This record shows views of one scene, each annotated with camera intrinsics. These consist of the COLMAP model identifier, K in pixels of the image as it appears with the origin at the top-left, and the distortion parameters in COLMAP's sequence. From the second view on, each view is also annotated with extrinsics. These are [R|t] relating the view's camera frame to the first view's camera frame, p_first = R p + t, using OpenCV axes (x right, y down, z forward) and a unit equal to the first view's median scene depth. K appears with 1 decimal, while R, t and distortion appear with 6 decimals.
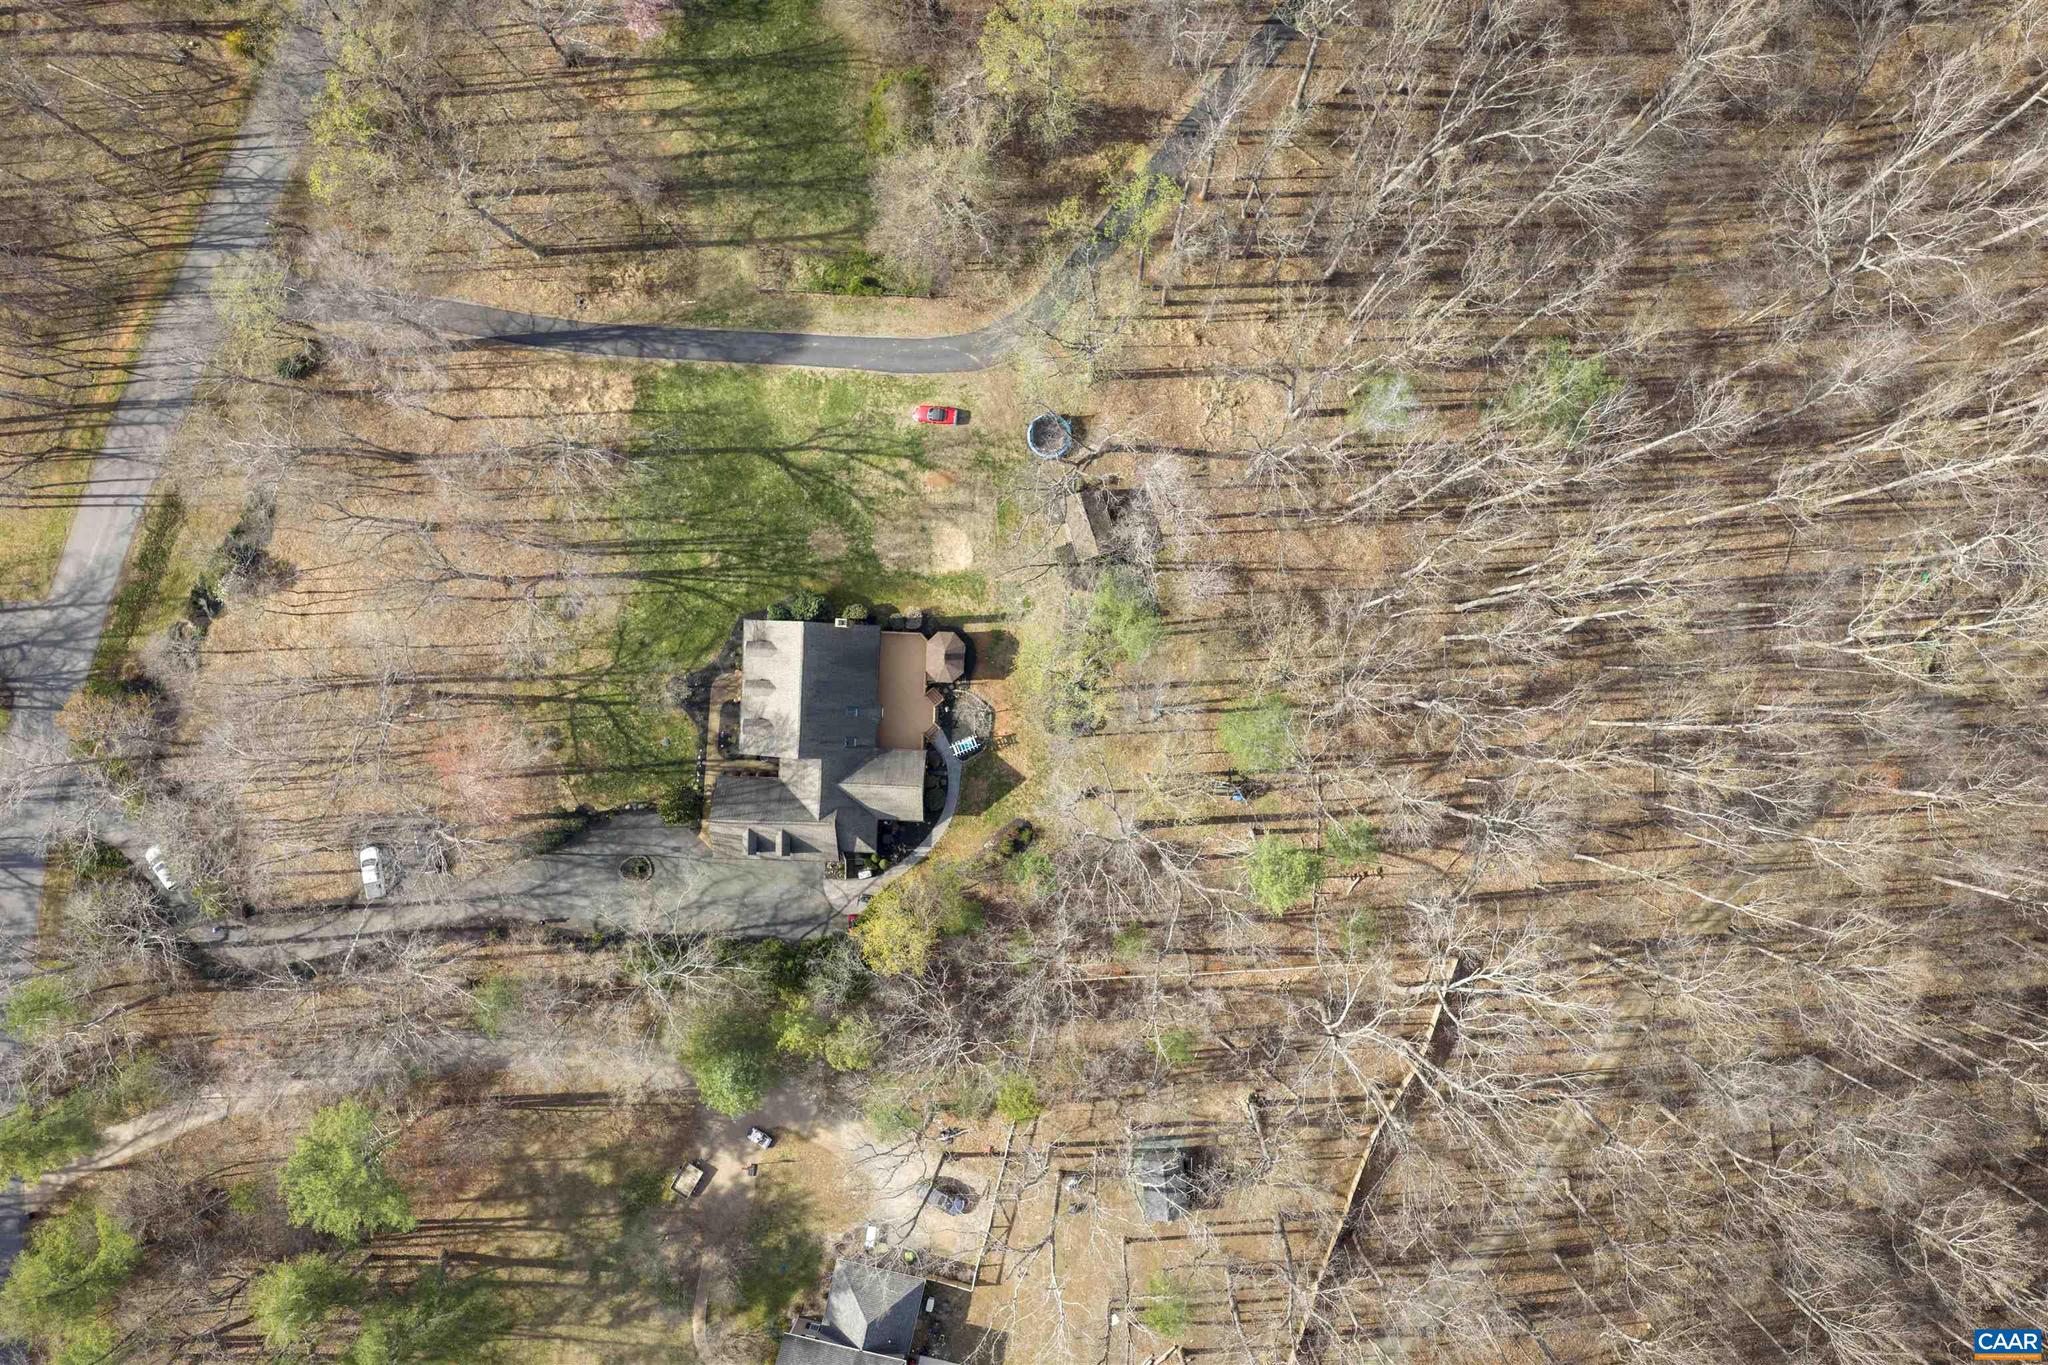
lens RADIAL K [[1663.2, 0, 1040.1], [0, 1663.2, 680.2], [0, 0, 1]] dist [0.000980, 0.000348]
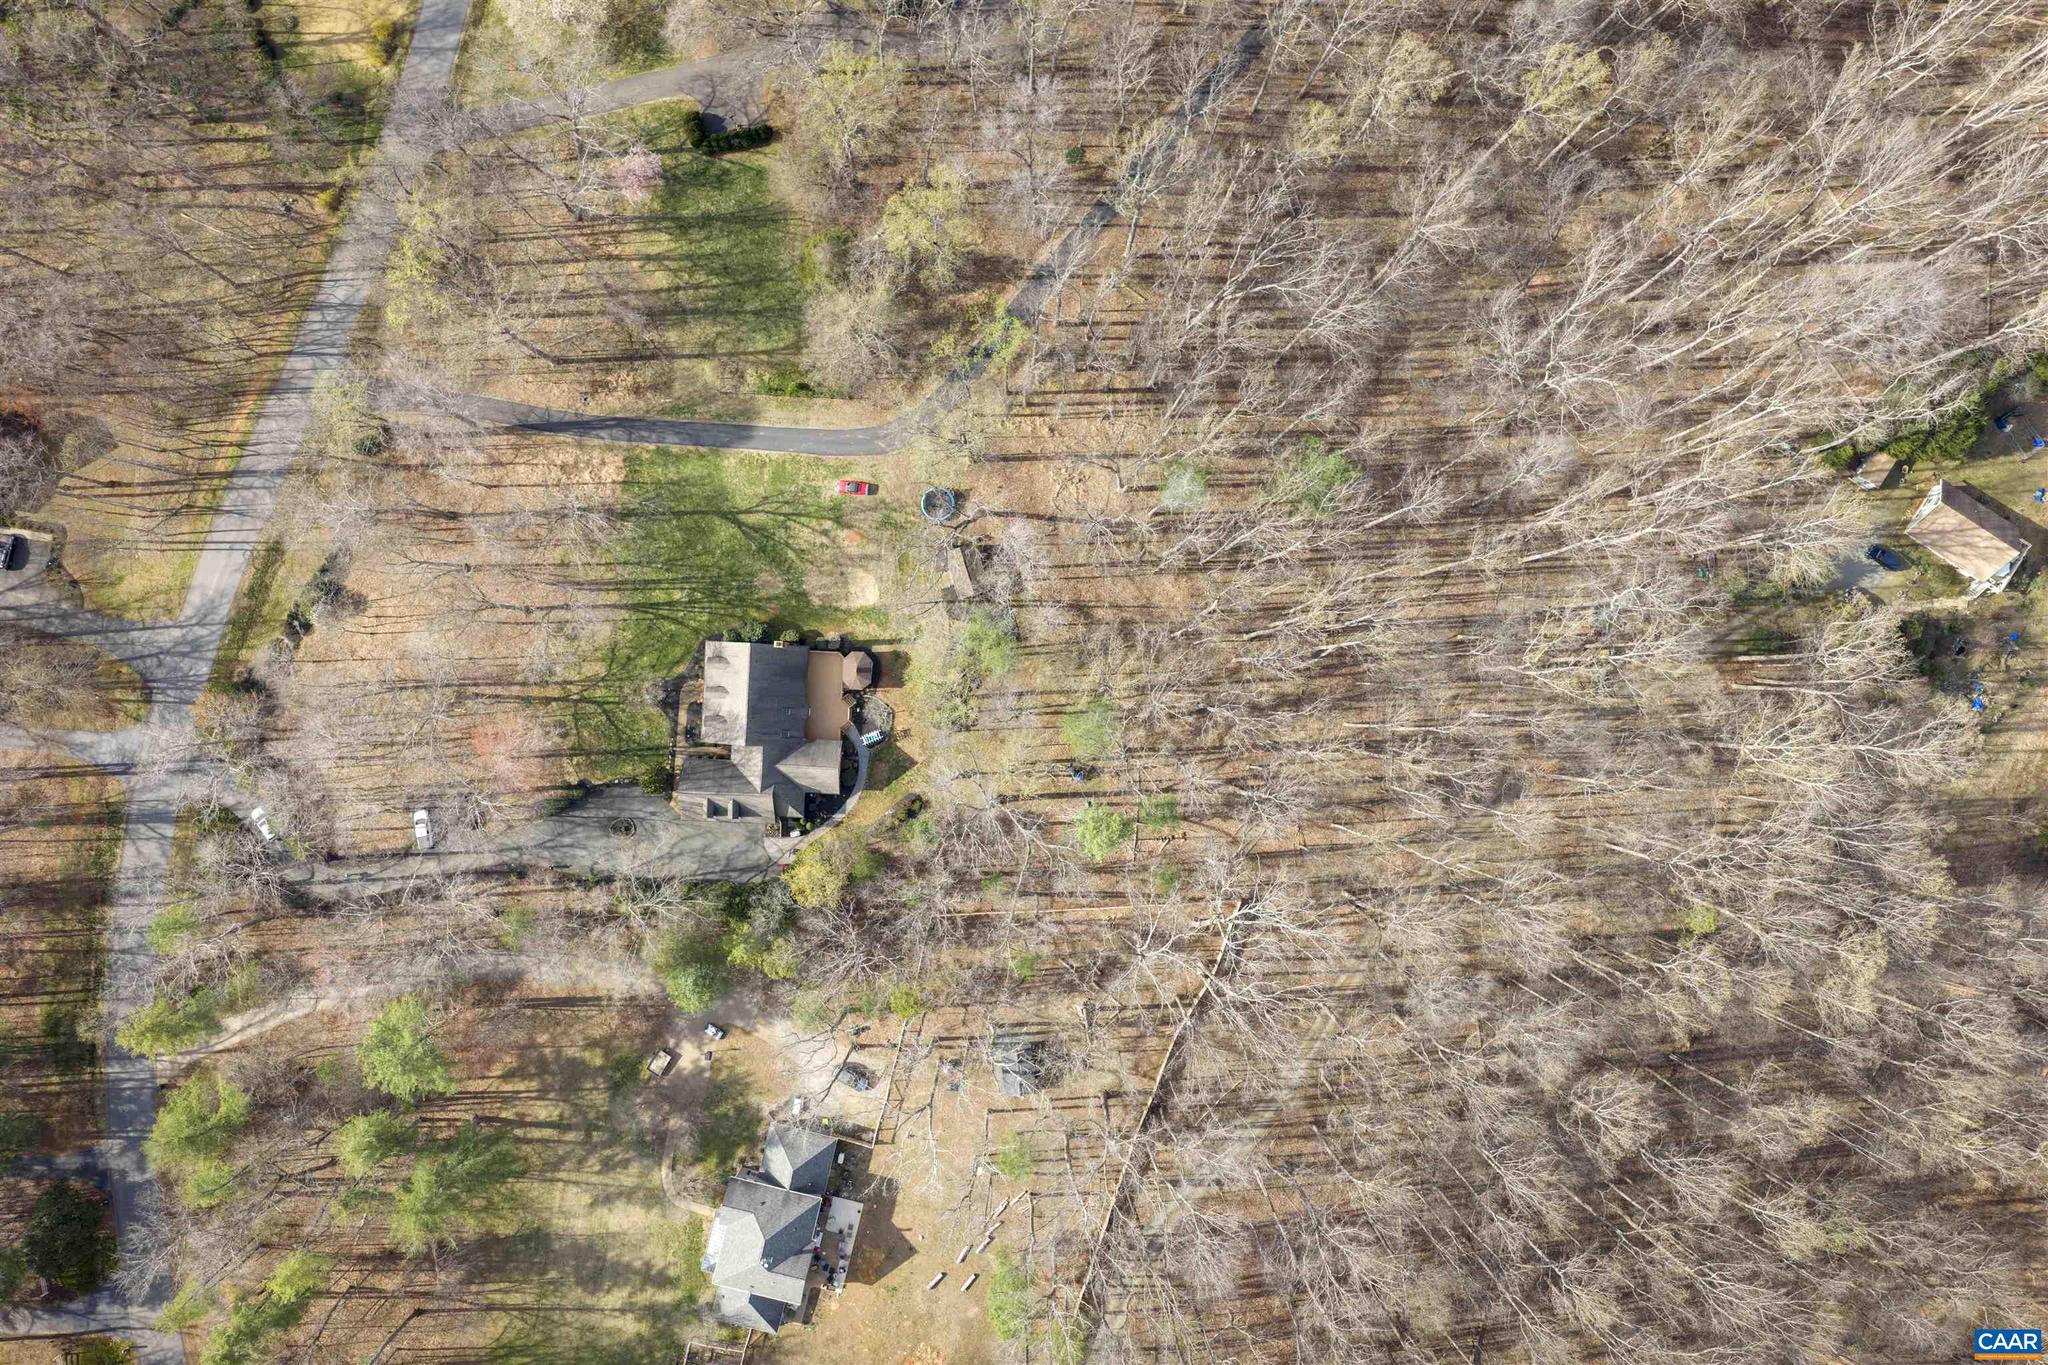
lens RADIAL K [[1663.2, 0, 1008.7], [0, 1663.2, 680.8], [0, 0, 1]] dist [0.000980, 0.000348]
pose [[0.999953, 0.009382, -0.002540, 0.067479], [-0.009384, 0.999956, -0.000907, -0.005709], [0.002531, 0.000931, 0.999996, -0.327049]]
